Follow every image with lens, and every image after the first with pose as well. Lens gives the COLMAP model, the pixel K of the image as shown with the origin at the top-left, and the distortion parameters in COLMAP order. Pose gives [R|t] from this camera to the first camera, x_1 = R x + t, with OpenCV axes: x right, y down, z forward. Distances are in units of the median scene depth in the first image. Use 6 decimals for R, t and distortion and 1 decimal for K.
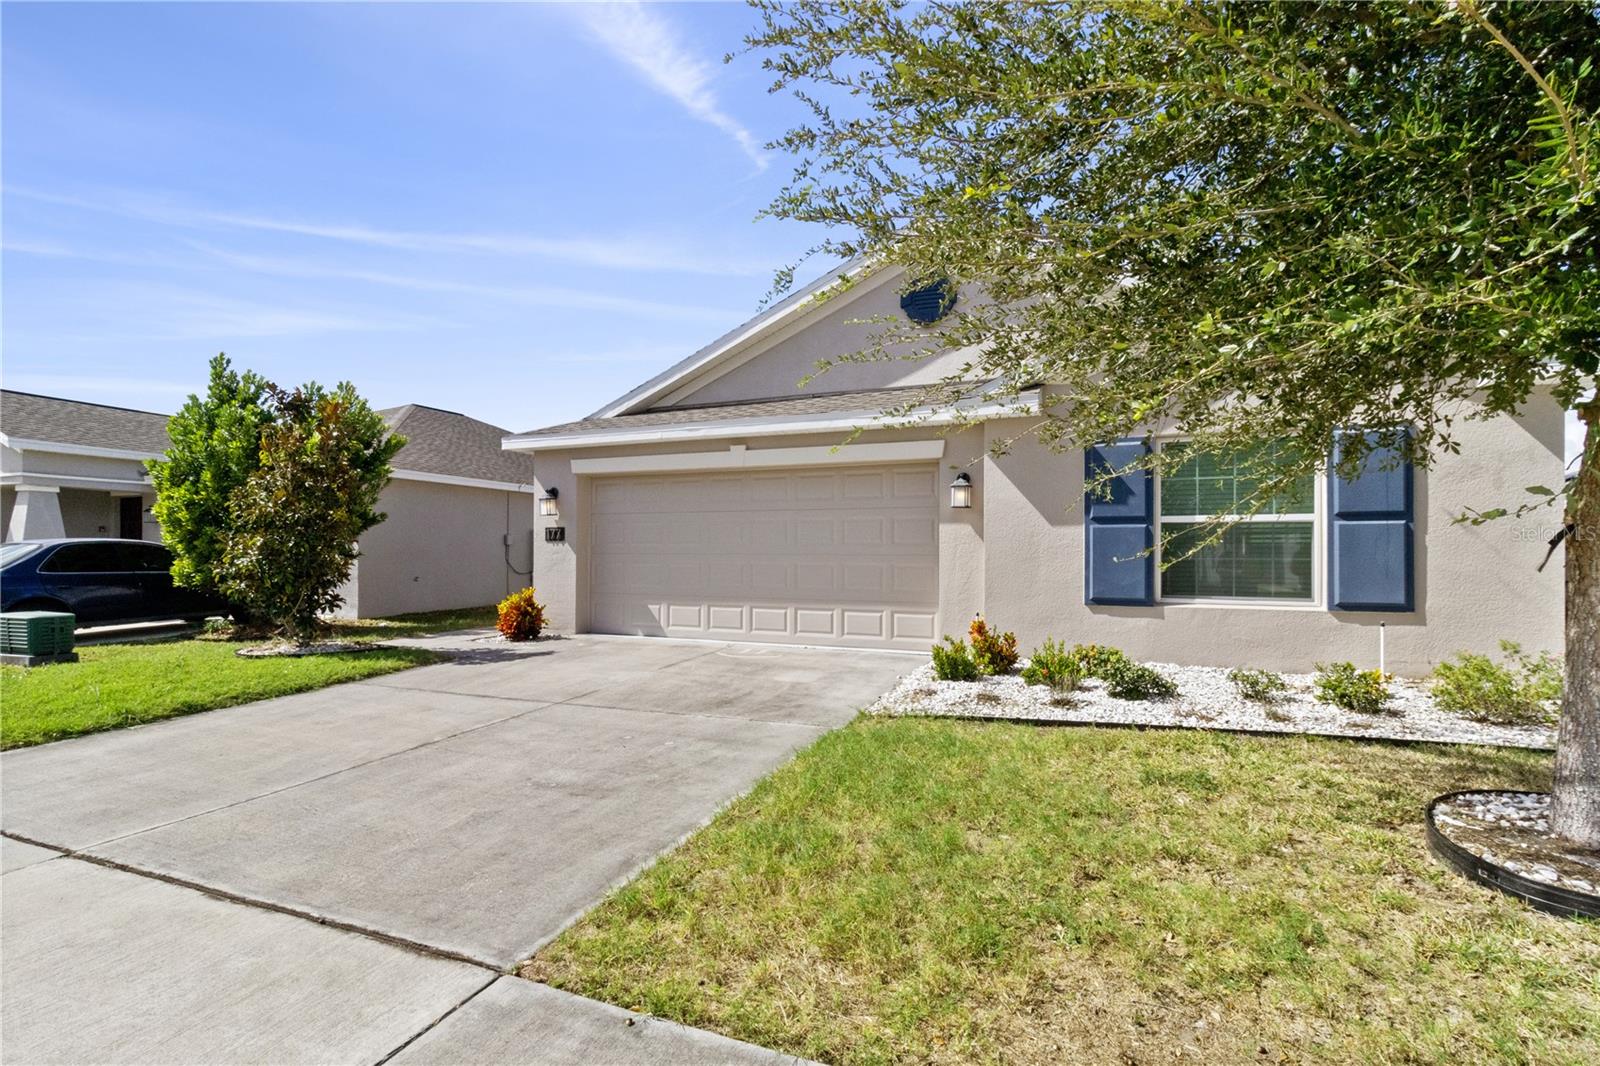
lens RADIAL K [[741.5, 0, 821.1], [0, 741.5, 545.7], [0, 0, 1]] dist [-0.002832, 0.000379]
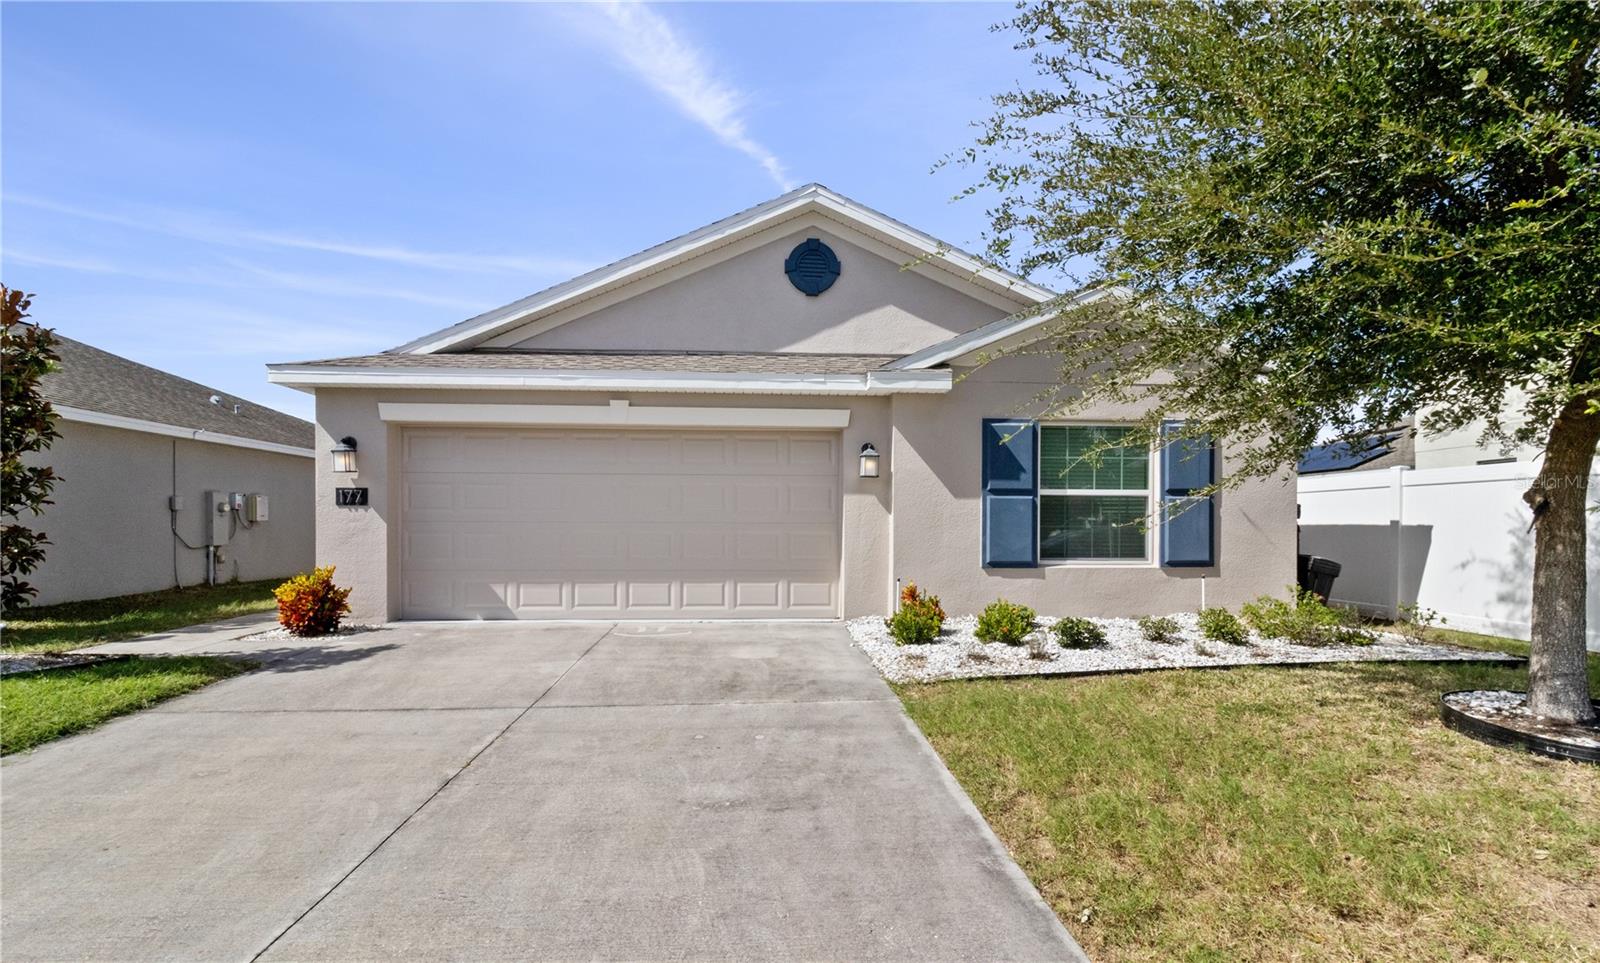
lens RADIAL K [[725.3, 0, 814.5], [0, 725.3, 527.7], [0, 0, 1]] dist [0.003634, -0.000509]
pose [[0.901682, -0.002237, 0.432394, -0.306201], [-0.005112, 0.999862, 0.015835, 0.003302], [-0.432369, -0.016489, 0.901546, 0.120666]]
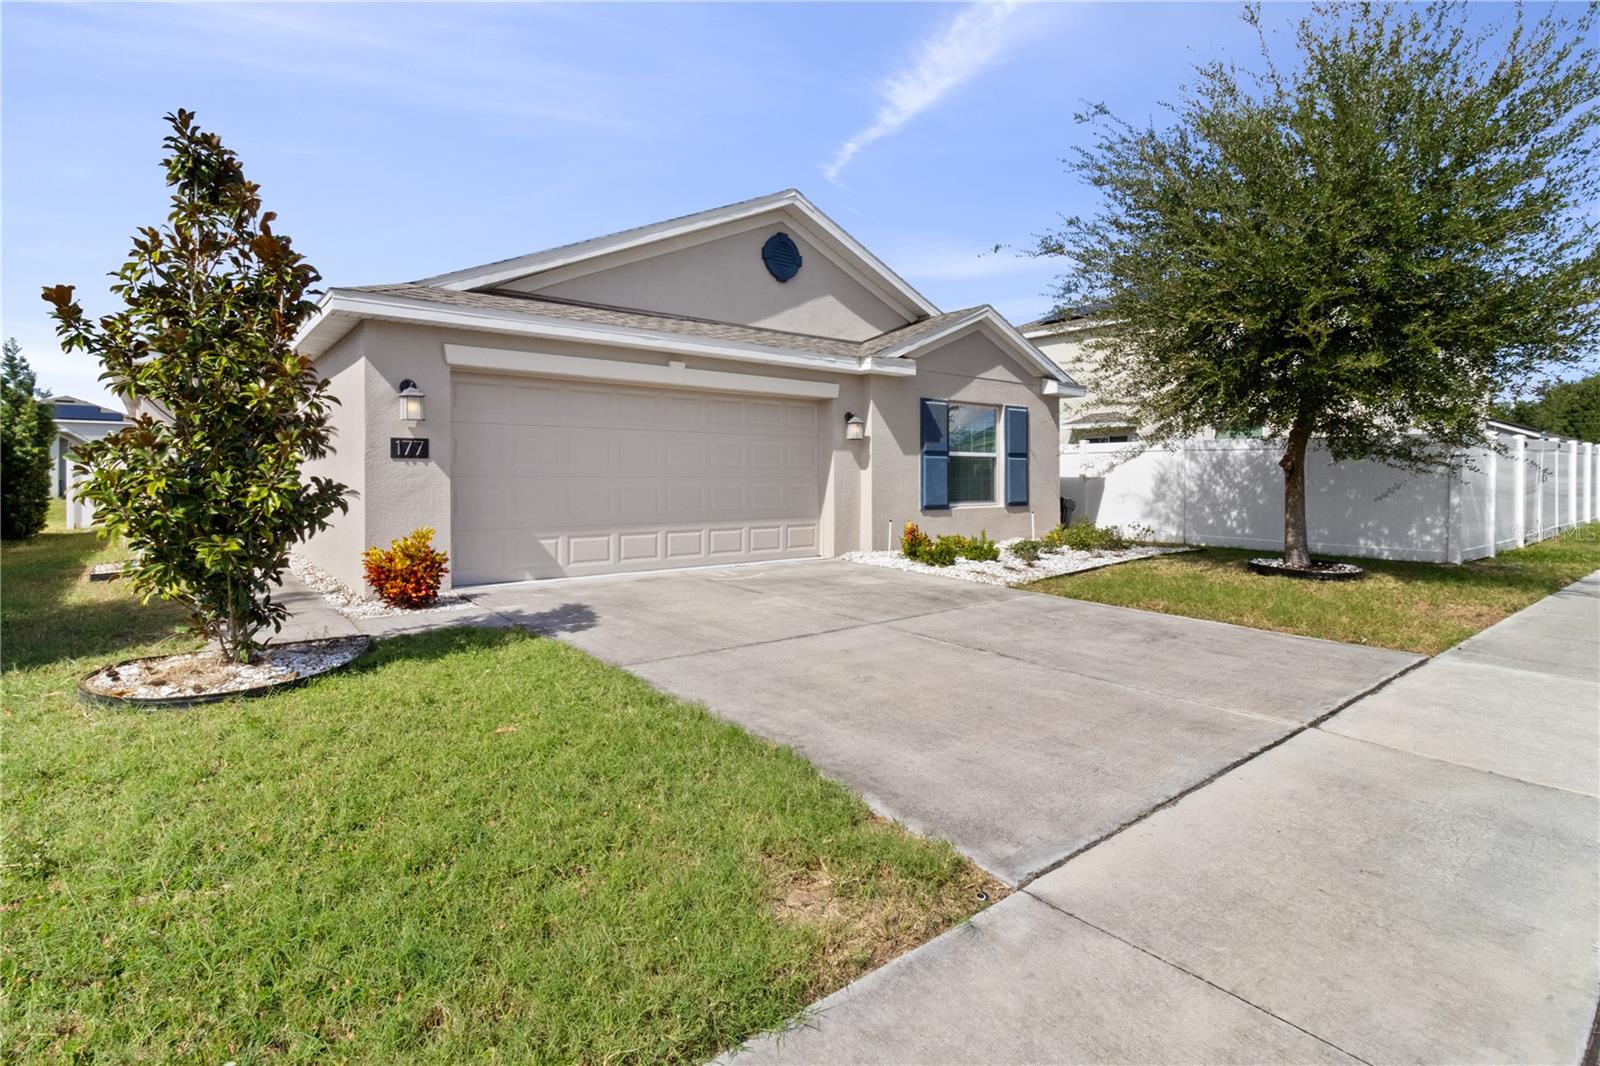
lens RADIAL K [[741.5, 0, 805.4], [0, 741.5, 467.5], [0, 0, 1]] dist [-0.002832, 0.000379]
pose [[0.499425, 0.007291, 0.866326, -0.936304], [-0.009389, 0.999951, -0.003003, 0.001263], [-0.866306, -0.006634, 0.499469, 0.422077]]
